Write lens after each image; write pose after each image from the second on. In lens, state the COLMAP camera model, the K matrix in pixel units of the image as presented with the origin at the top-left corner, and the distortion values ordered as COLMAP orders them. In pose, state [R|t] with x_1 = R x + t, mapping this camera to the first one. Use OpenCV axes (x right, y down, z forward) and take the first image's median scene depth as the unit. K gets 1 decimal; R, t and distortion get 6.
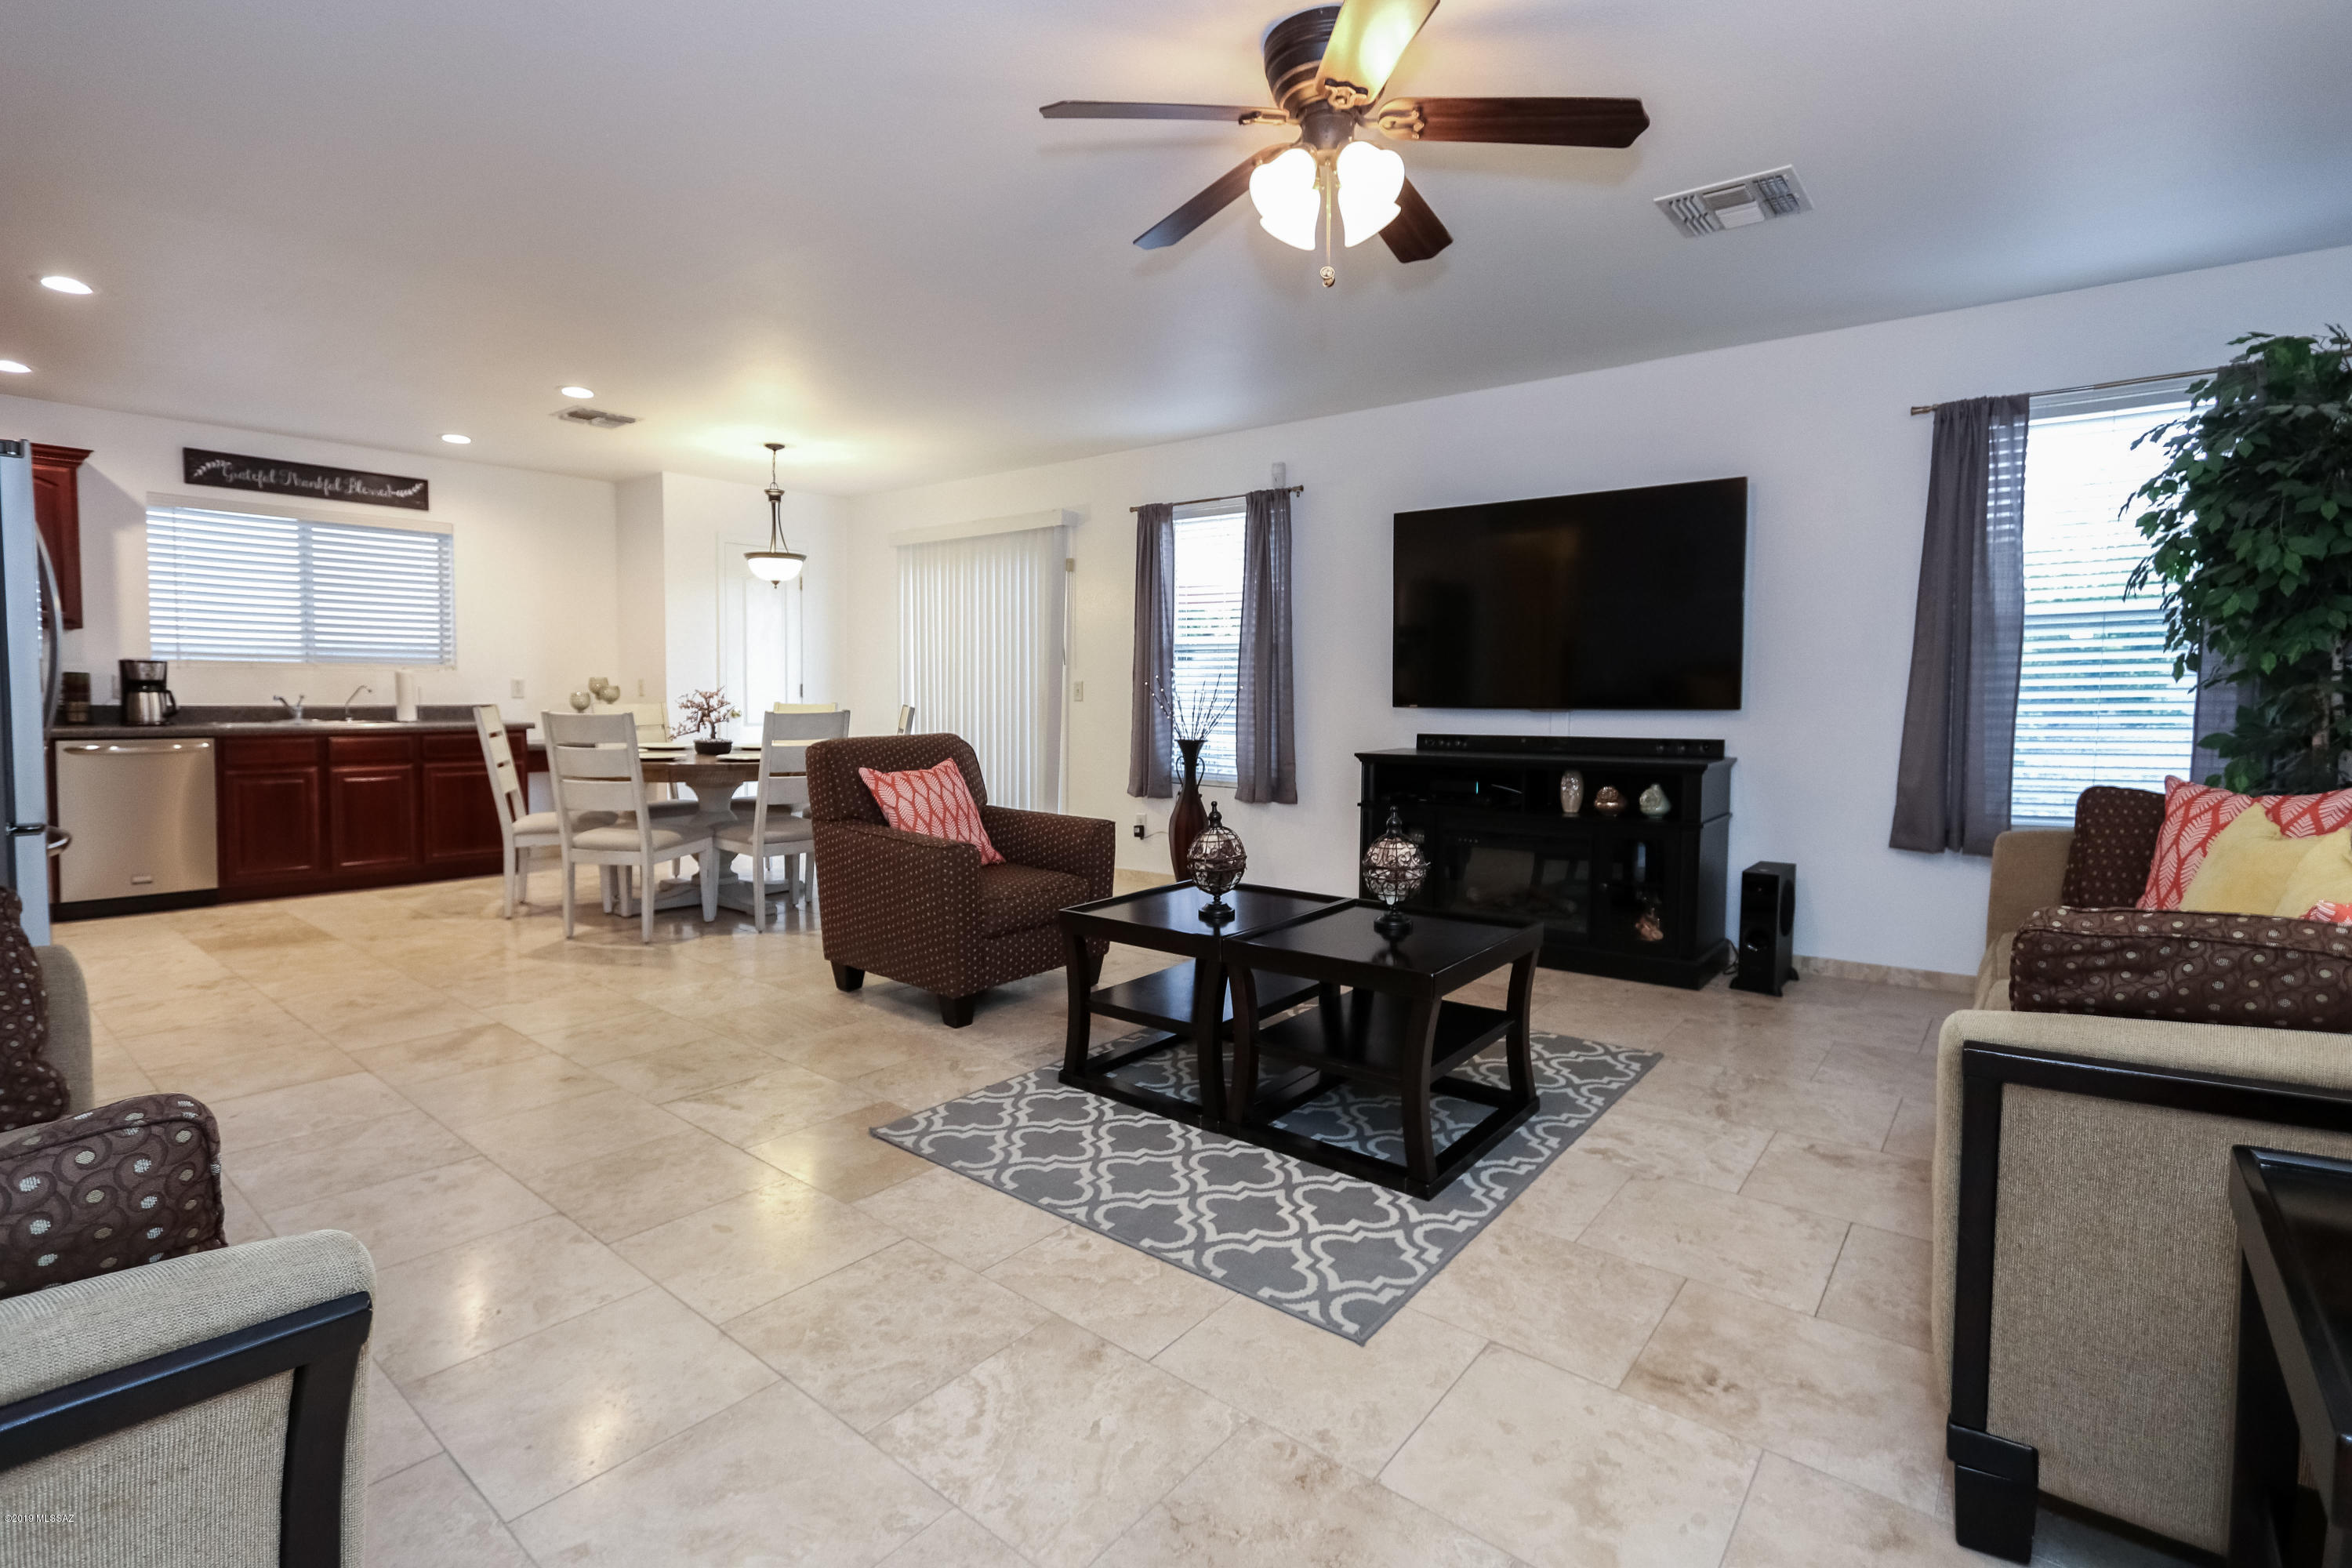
lens RADIAL K [[1057.0, 0, 1116.5], [0, 1057.0, 733.6], [0, 0, 1]] dist [-0.000069, -0.006324]
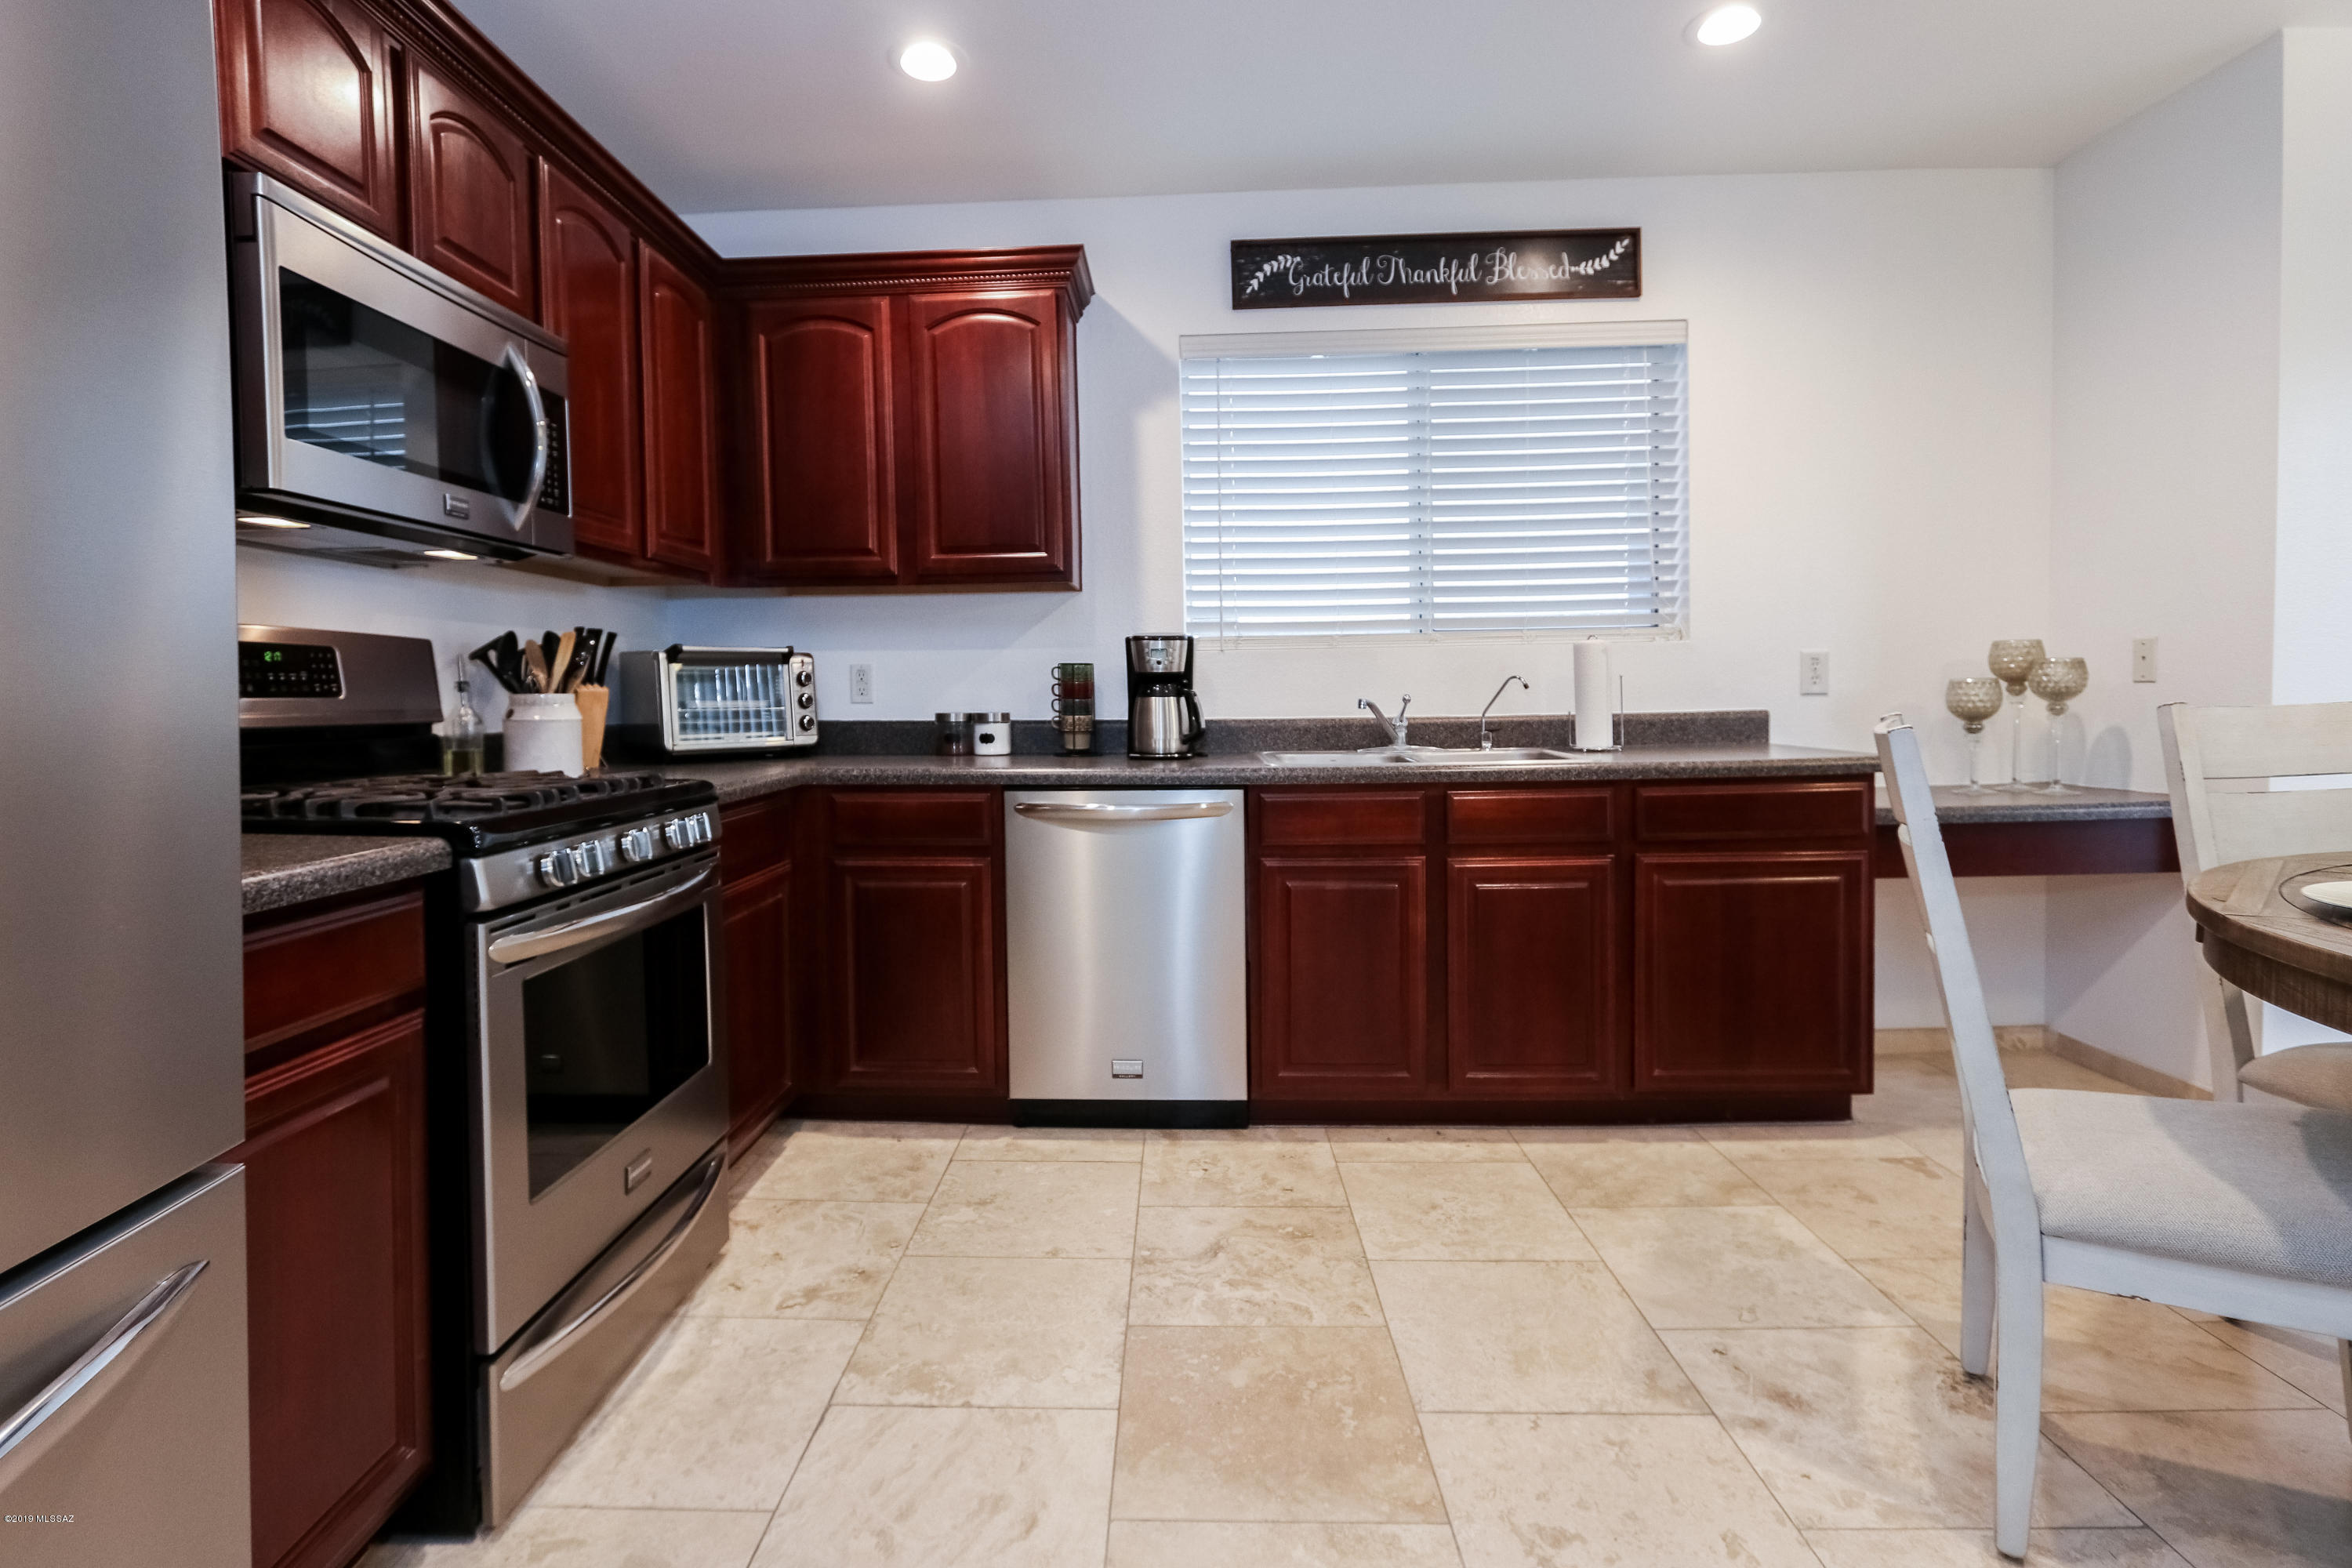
lens RADIAL K [[1129.8, 0, 1101.3], [0, 1129.8, 766.3], [0, 0, 1]] dist [-0.021577, -0.000075]
pose [[0.578227, 0.027757, -0.815404, -0.442335], [-0.008893, 0.999576, 0.027720, -0.018038], [0.815828, -0.008777, 0.578229, 0.603804]]
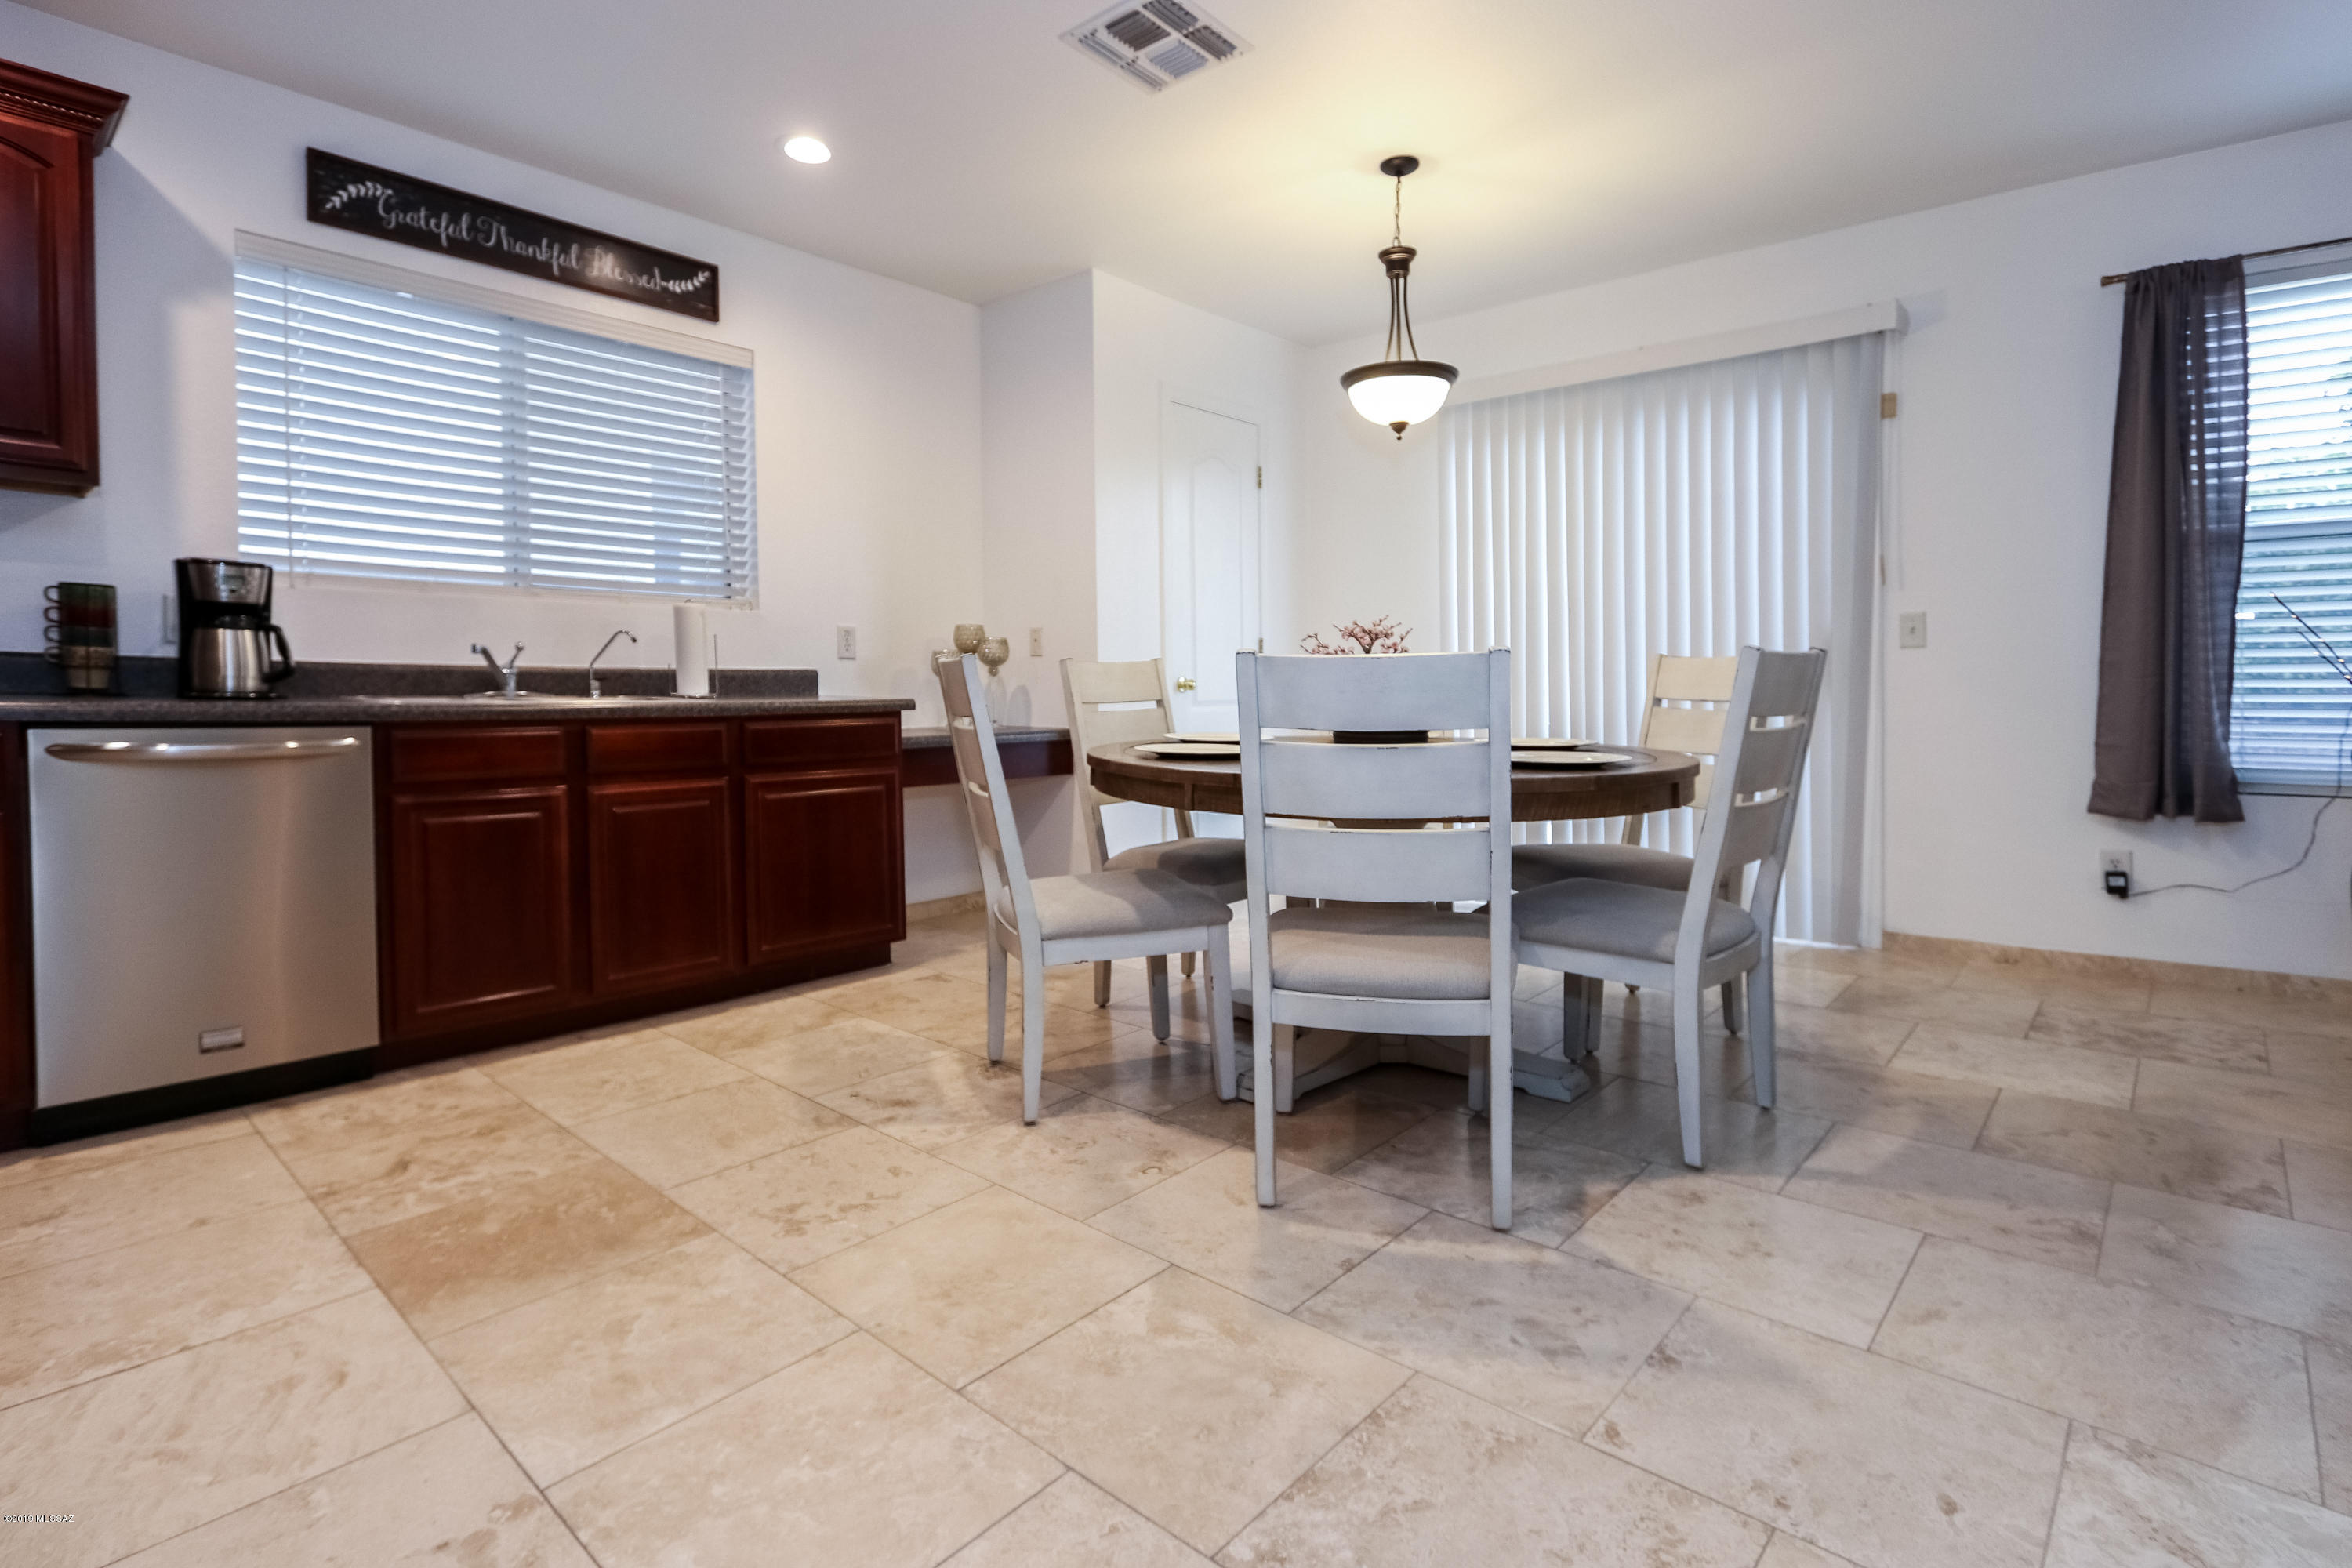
lens RADIAL K [[1146.6, 0, 1193.9], [0, 1146.6, 721.6], [0, 0, 1]] dist [-0.011267, 0.000876]
pose [[0.999397, -0.002257, -0.034634, -0.440321], [0.001995, 0.999969, -0.007603, 0.006862], [0.034651, 0.007530, 0.999371, 0.470175]]
